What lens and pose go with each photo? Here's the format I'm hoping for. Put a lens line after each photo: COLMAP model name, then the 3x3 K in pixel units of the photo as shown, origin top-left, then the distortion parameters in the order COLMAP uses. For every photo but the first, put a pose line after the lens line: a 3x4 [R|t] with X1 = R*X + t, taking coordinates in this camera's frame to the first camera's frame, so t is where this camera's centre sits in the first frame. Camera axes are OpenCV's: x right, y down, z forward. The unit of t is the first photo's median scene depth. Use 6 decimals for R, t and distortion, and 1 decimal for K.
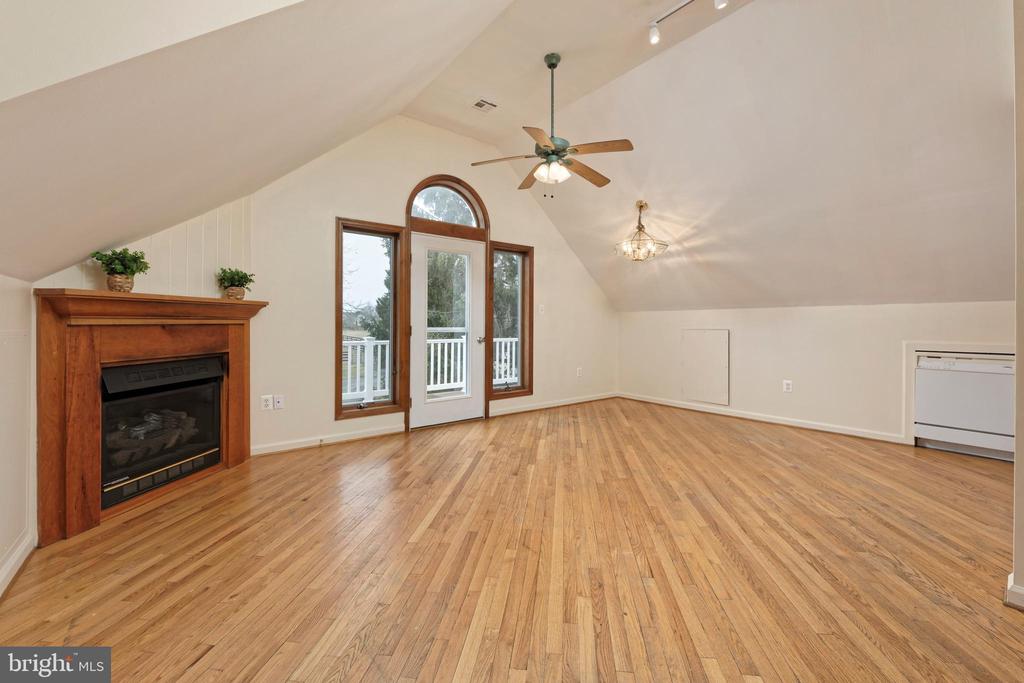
lens RADIAL K [[422.3, 0, 515.9], [0, 422.3, 323.7], [0, 0, 1]] dist [-0.000900, -0.000094]
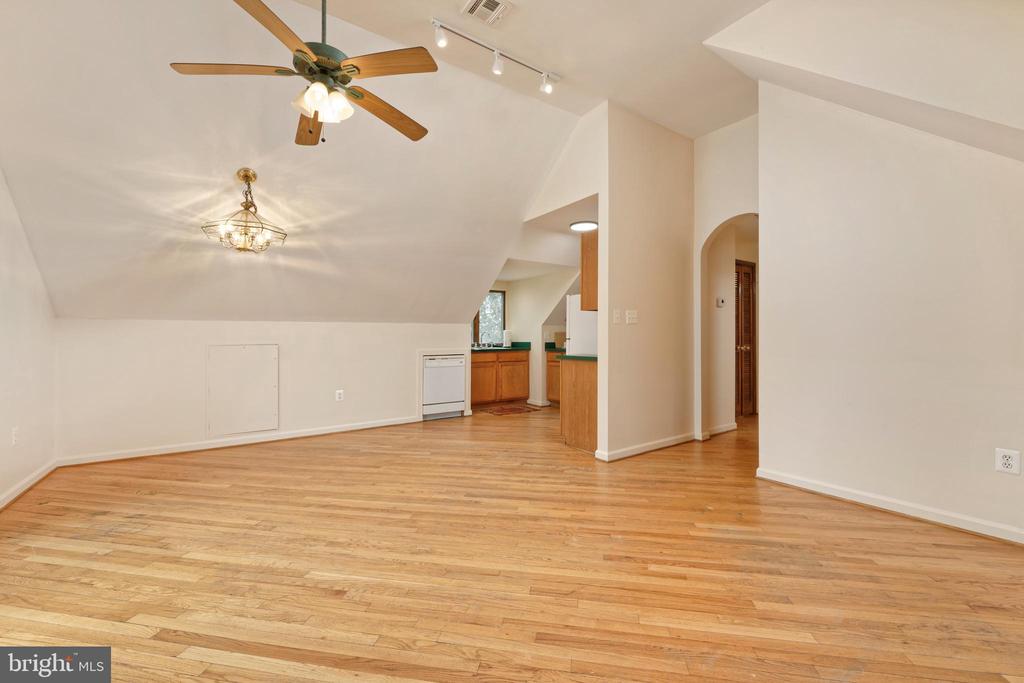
lens RADIAL K [[416.6, 0, 517.0], [0, 416.6, 337.1], [0, 0, 1]] dist [-0.001406, -0.000191]
pose [[0.063247, -0.001577, 0.997997, -0.632213], [0.004689, 0.999988, 0.001283, -0.000078], [-0.997987, 0.004599, 0.063254, 0.796605]]
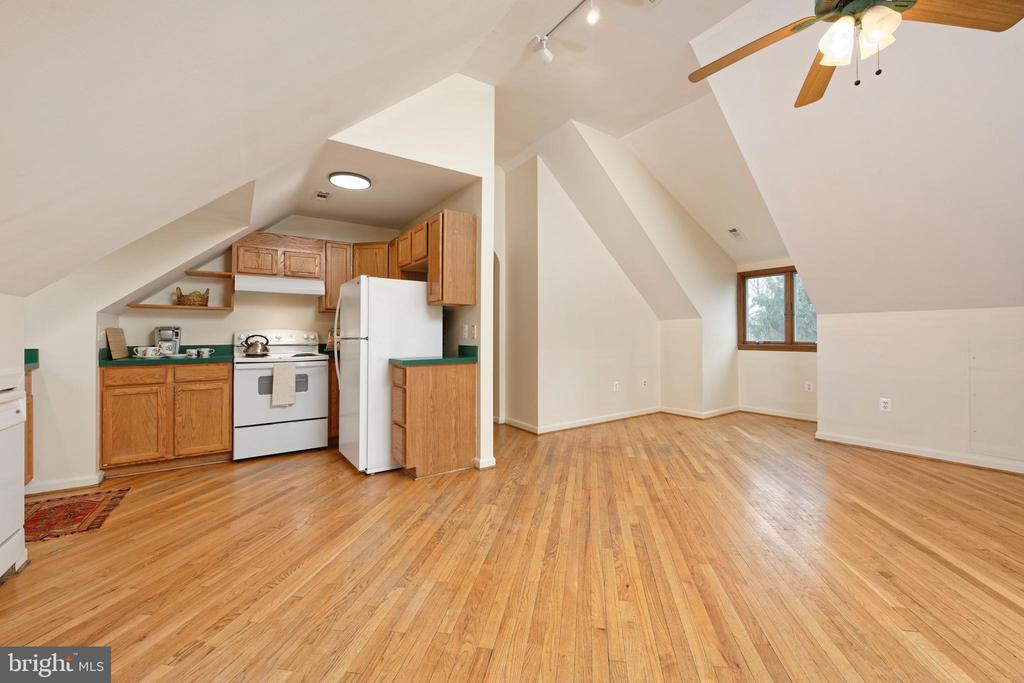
lens RADIAL K [[405.7, 0, 518.2], [0, 405.7, 334.1], [0, 0, 1]] dist [-0.000868, -0.000131]
pose [[-0.998037, 0.005864, 0.062360, 0.550271], [0.005569, 0.999972, -0.004906, 0.007099], [-0.062387, -0.004549, -0.998042, 1.810424]]
